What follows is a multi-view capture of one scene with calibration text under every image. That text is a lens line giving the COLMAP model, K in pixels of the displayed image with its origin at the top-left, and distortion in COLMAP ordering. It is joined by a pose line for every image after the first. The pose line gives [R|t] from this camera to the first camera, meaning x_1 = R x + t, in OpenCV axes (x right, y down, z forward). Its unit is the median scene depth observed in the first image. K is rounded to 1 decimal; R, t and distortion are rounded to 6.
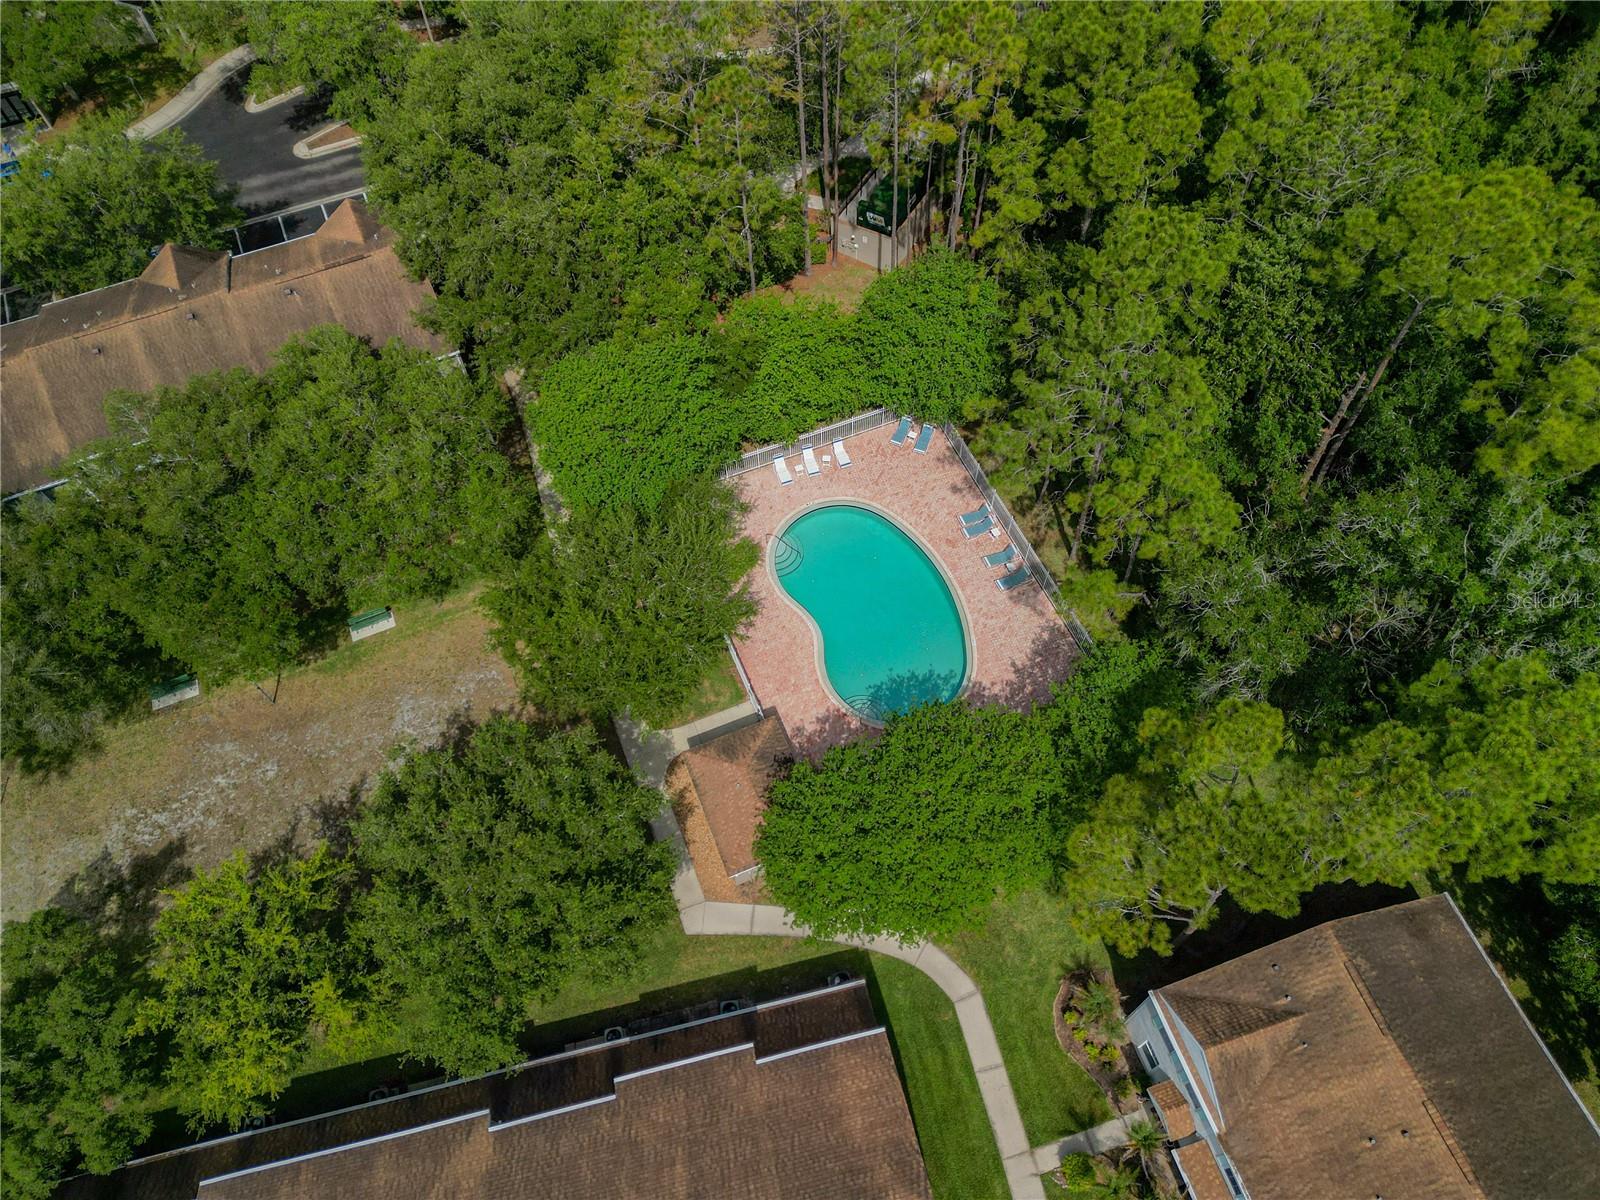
lens RADIAL K [[1115.1, 0, 800.9], [0, 1115.1, 600.9], [0, 0, 1]] dist [0.025272, -0.005583]
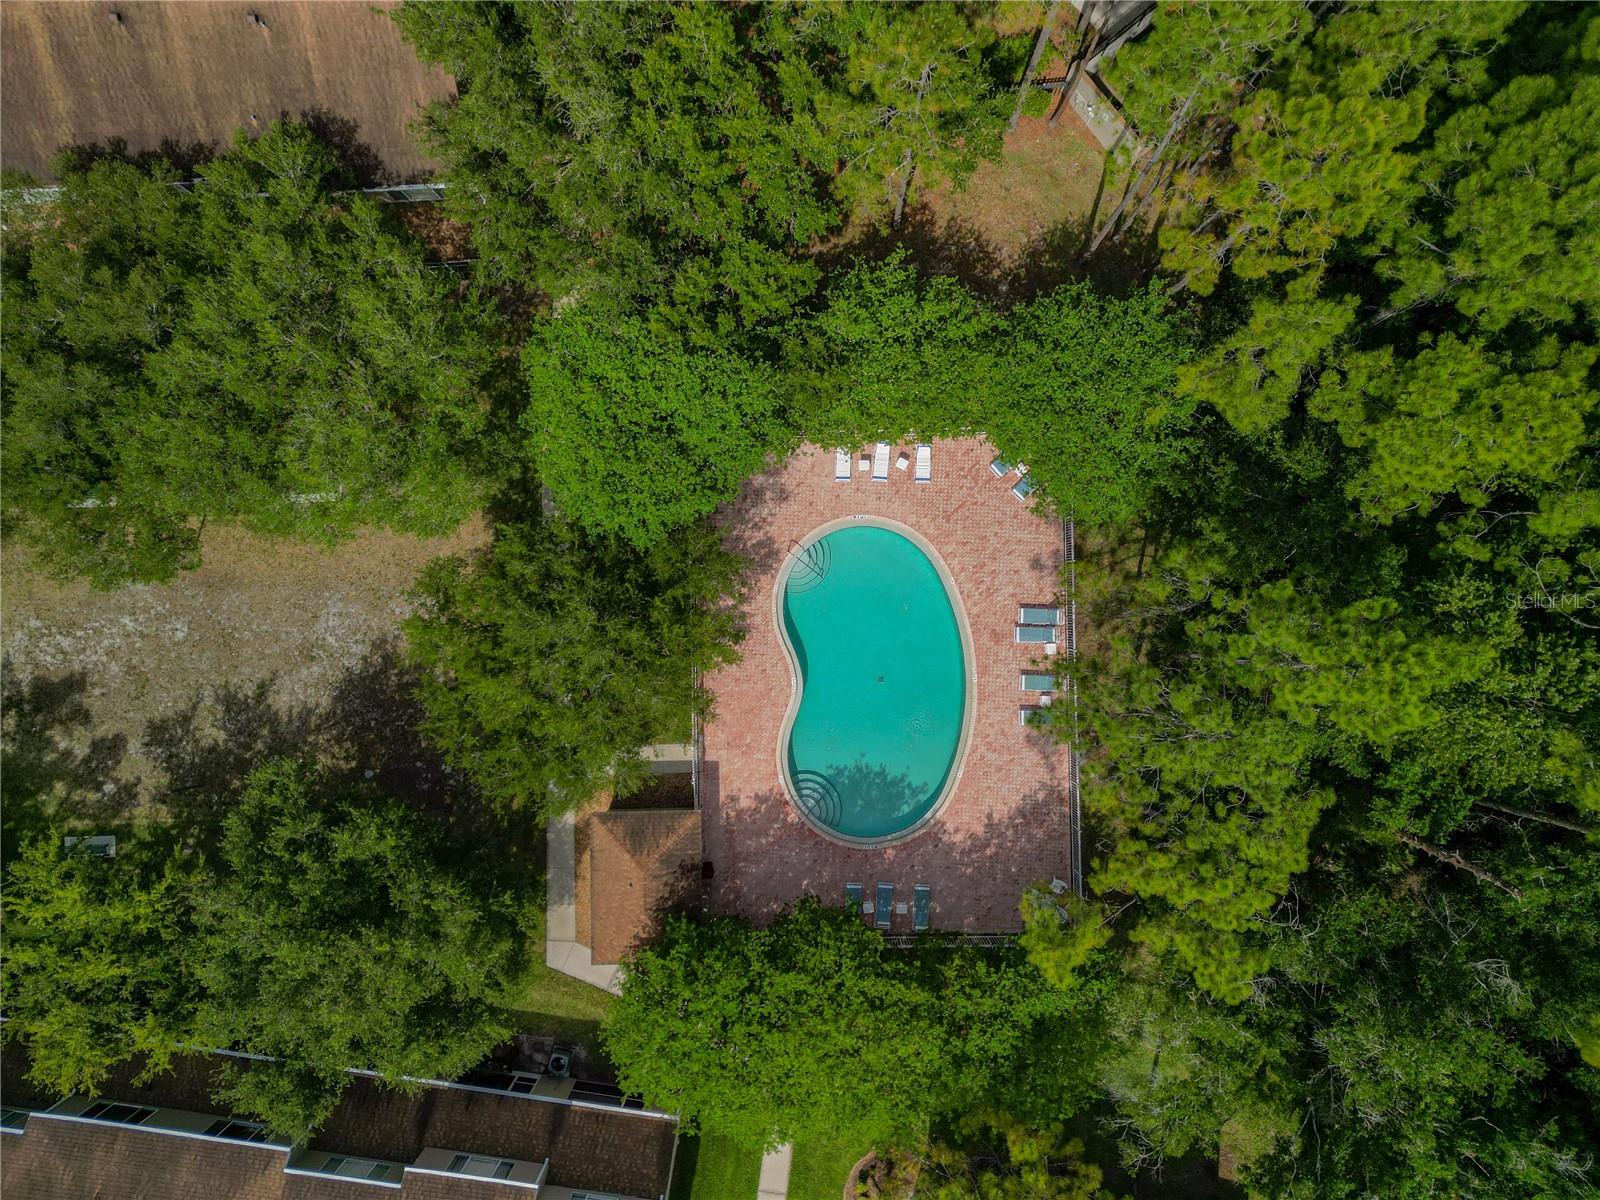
lens RADIAL K [[1115.1, 0, 799.6], [0, 1115.1, 597.2], [0, 0, 1]] dist [0.025272, -0.005583]
pose [[0.931071, 0.364748, 0.008143, -0.019072], [-0.314441, 0.790935, 0.524928, -0.521942], [0.185026, -0.491305, 0.851108, 0.331223]]
